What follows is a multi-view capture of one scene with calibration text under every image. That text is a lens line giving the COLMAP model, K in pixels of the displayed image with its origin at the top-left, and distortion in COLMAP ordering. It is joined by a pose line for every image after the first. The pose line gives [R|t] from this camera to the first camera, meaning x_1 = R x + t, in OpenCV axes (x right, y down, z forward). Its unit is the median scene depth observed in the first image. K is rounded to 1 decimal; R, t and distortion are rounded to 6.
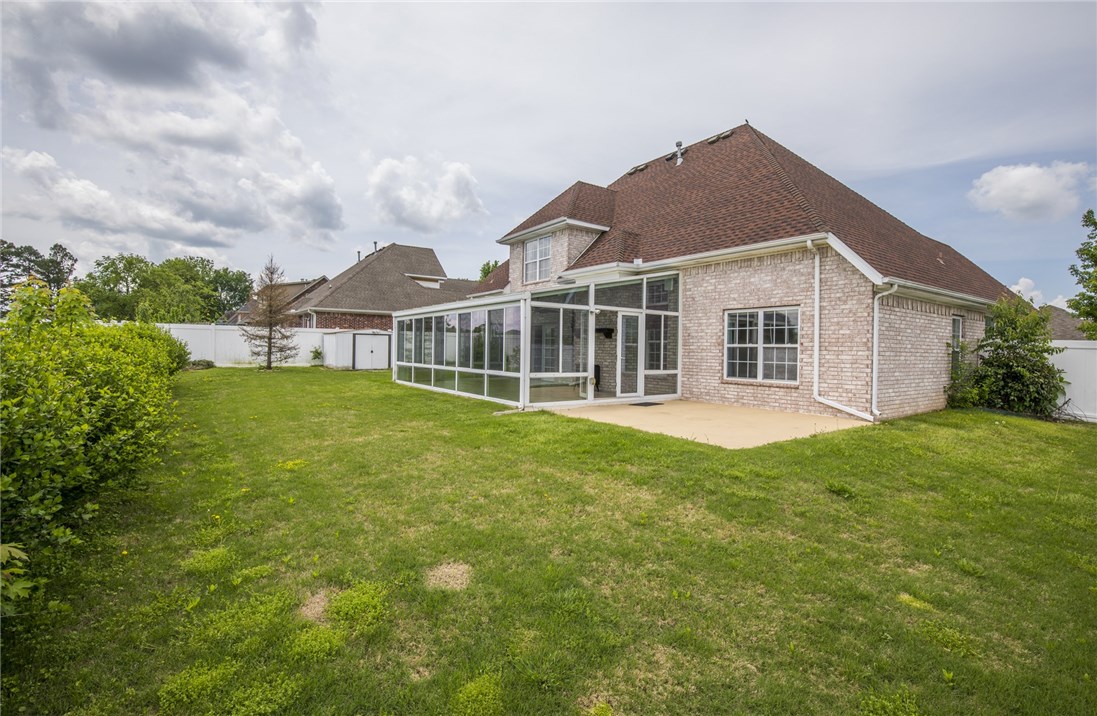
lens RADIAL K [[506.0, 0, 550.8], [0, 506.0, 350.2], [0, 0, 1]] dist [-0.032624, 0.005407]
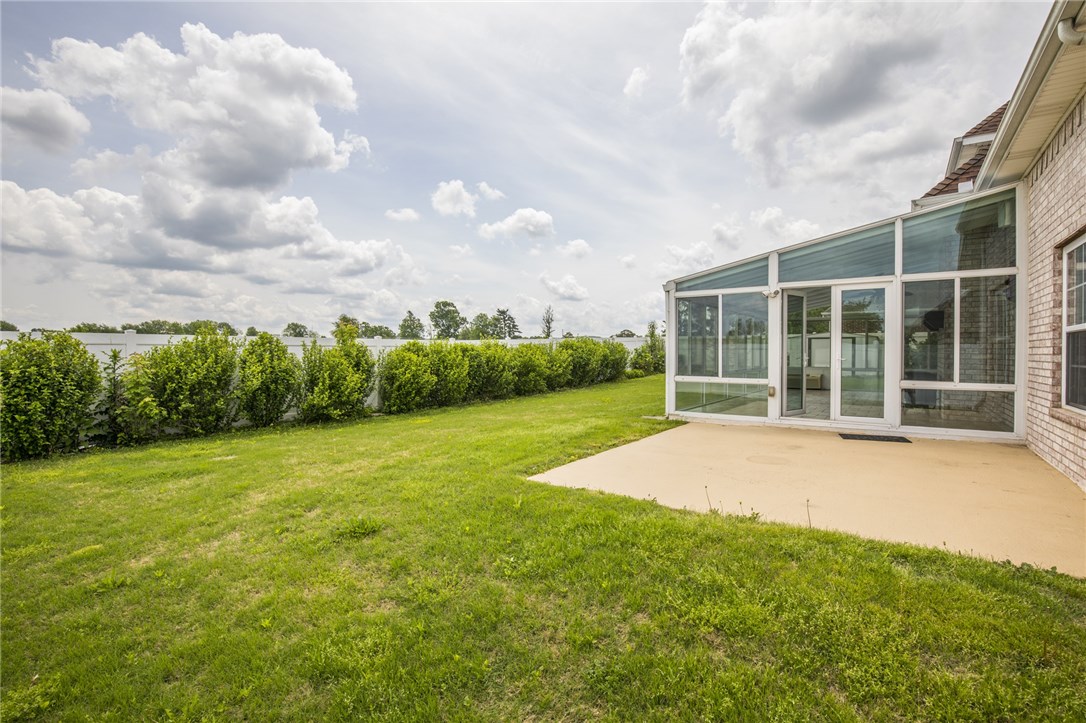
lens RADIAL K [[503.8, 0, 545.5], [0, 503.8, 364.2], [0, 0, 1]] dist [-0.028448, 0.005735]
pose [[0.331685, 0.003151, -0.943385, 0.427376], [0.003706, 0.999982, 0.004644, 0.012164], [0.943383, -0.005036, 0.331667, 0.320055]]
